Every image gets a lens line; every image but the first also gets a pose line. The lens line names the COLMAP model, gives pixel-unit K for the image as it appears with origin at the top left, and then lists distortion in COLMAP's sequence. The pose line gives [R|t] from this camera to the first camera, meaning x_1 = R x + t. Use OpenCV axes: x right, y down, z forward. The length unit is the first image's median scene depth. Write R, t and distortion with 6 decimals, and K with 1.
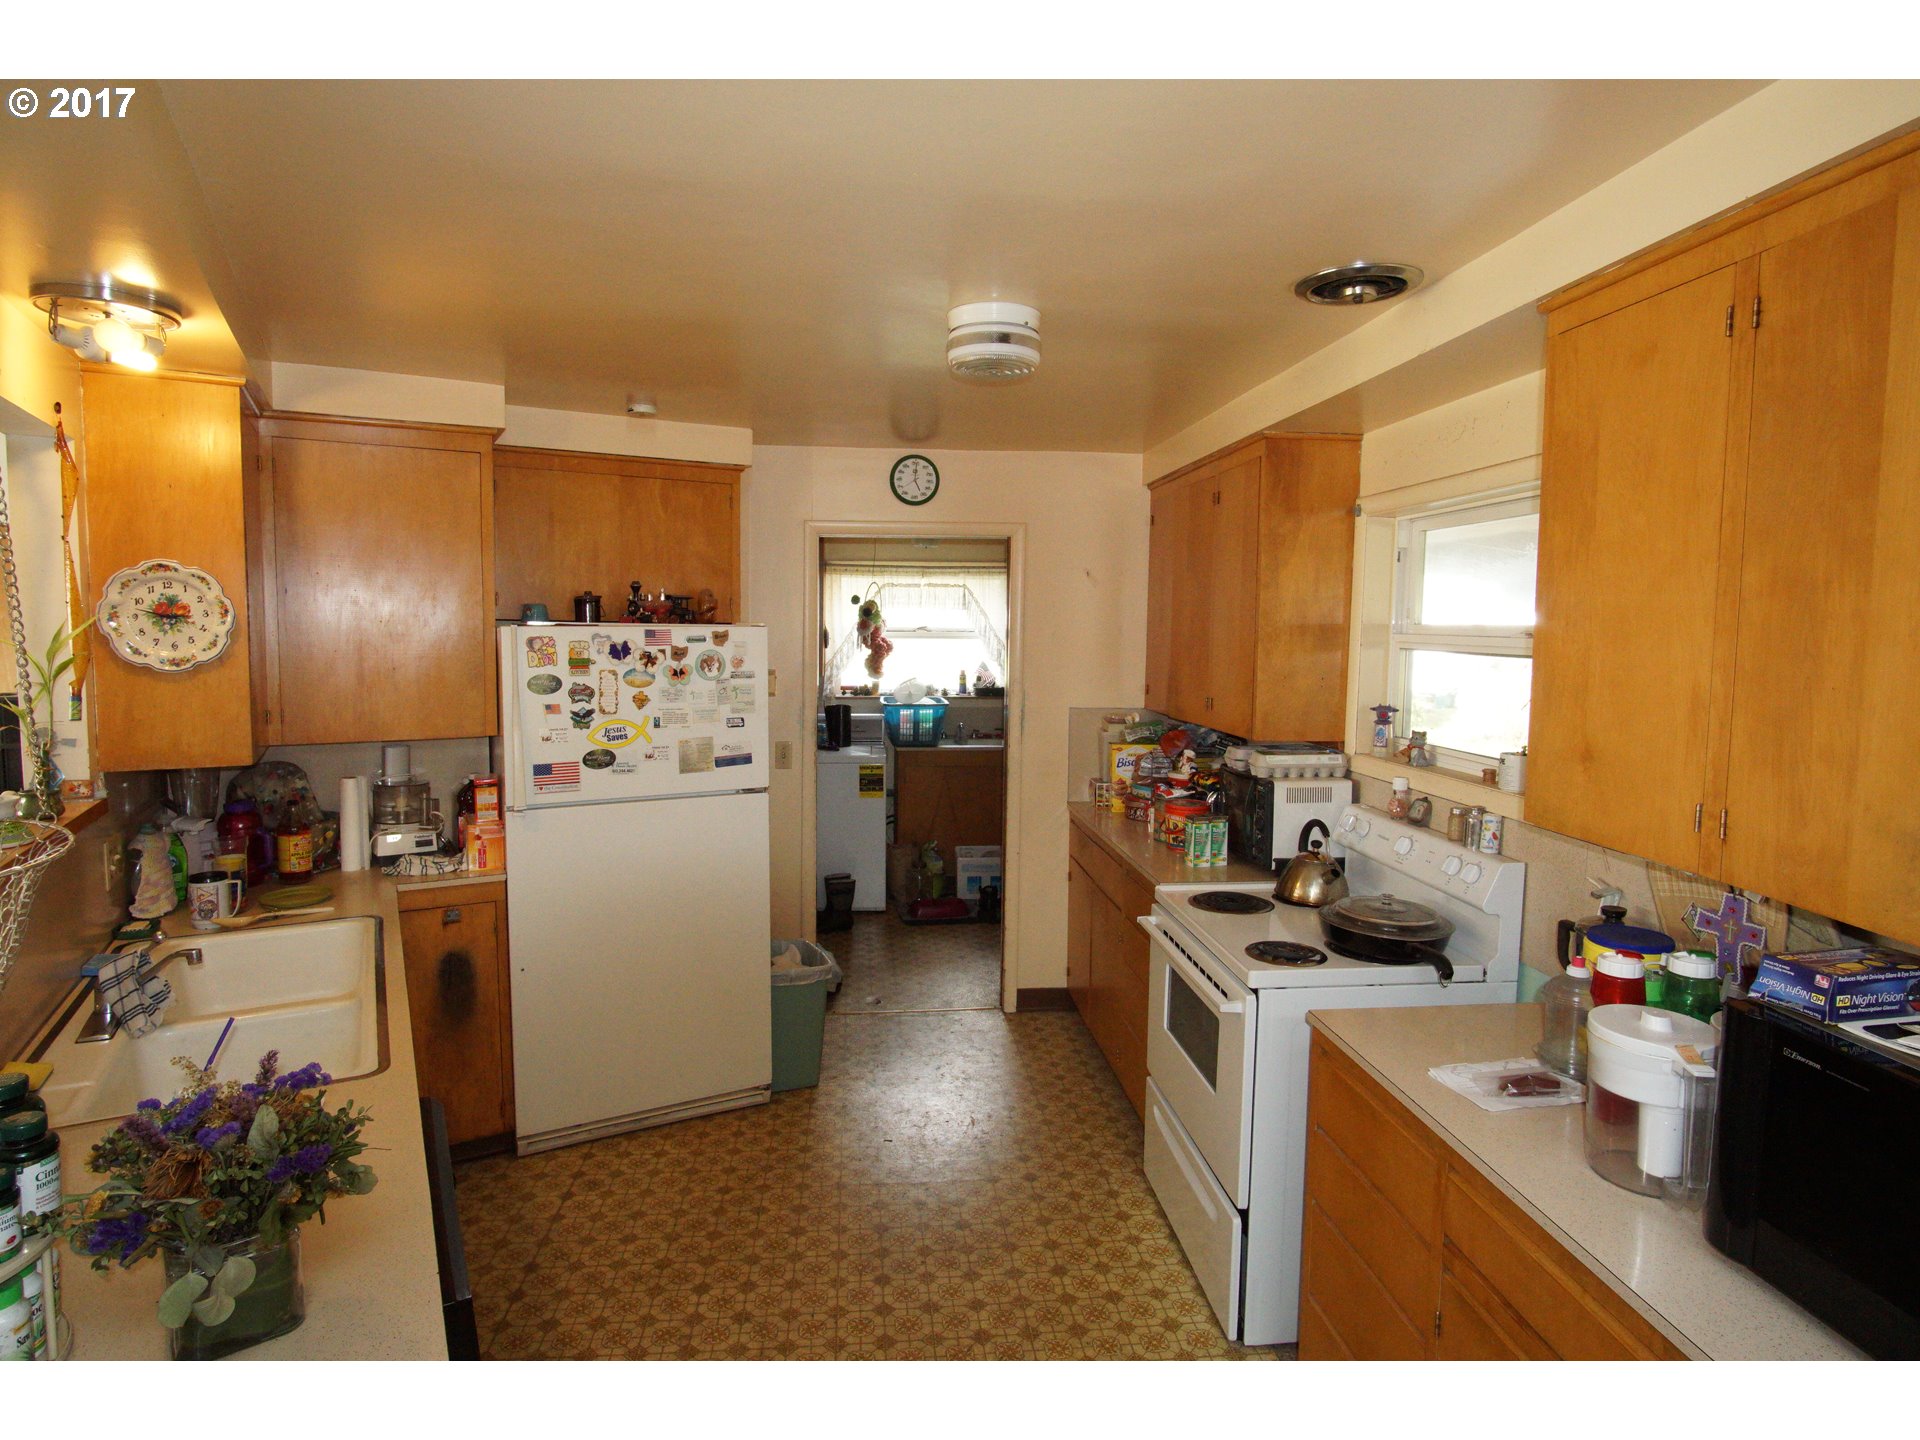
lens RADIAL K [[1032.0, 0, 951.7], [0, 1032.0, 699.8], [0, 0, 1]] dist [-0.032025, 0.009793]
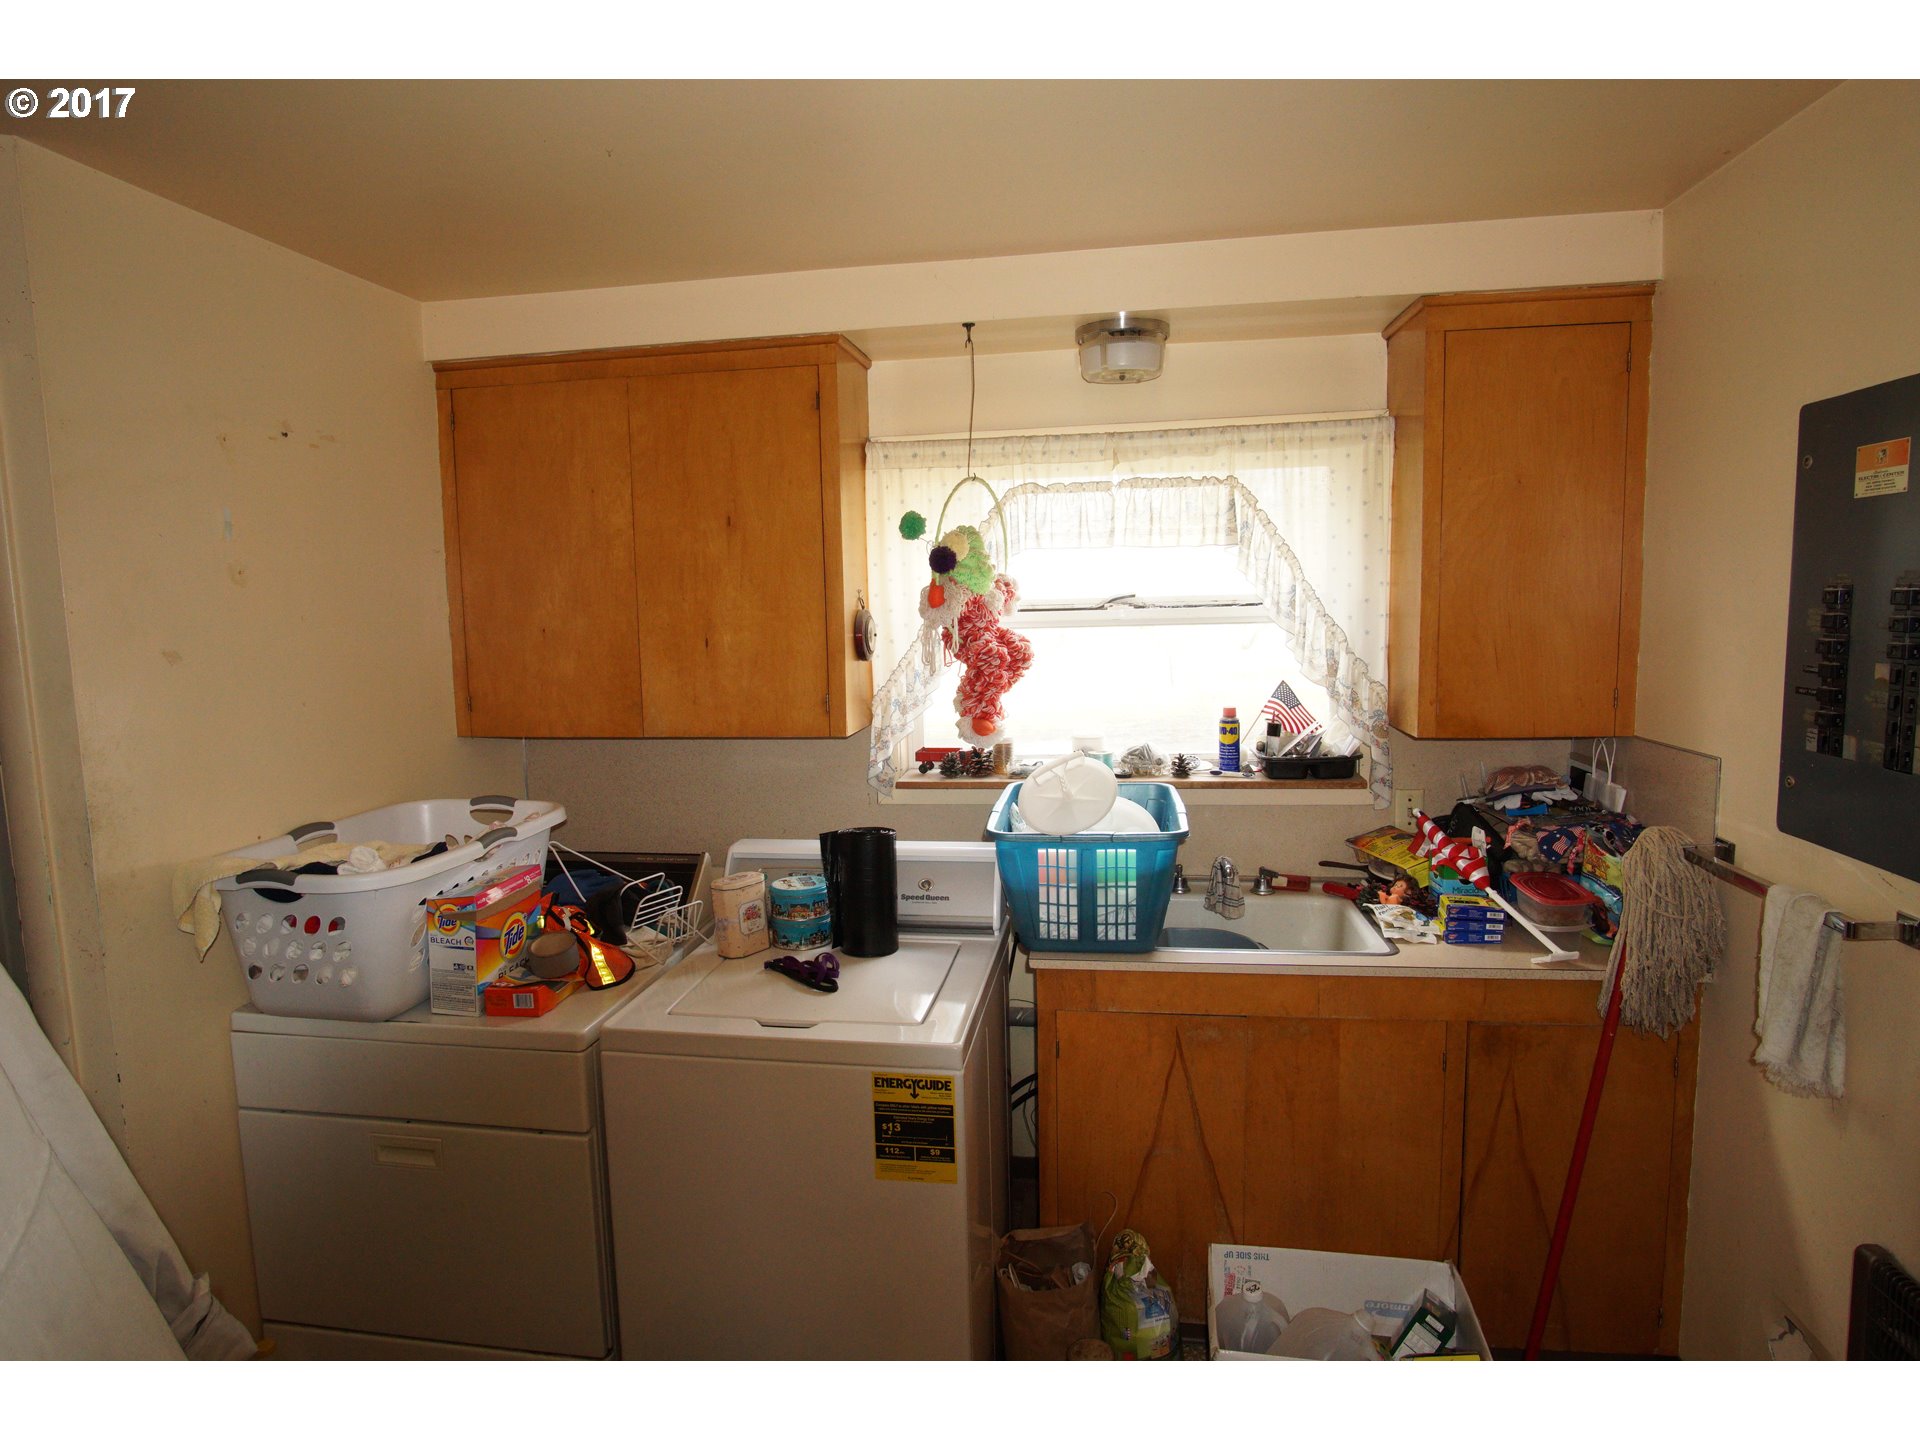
lens RADIAL K [[1032.0, 0, 951.7], [0, 1032.0, 699.8], [0, 0, 1]] dist [-0.032025, 0.009793]
pose [[0.967579, -0.010733, -0.252341, 0.007939], [0.020263, 0.999175, 0.035198, -0.048696], [0.251755, -0.039170, 0.966998, 0.636181]]
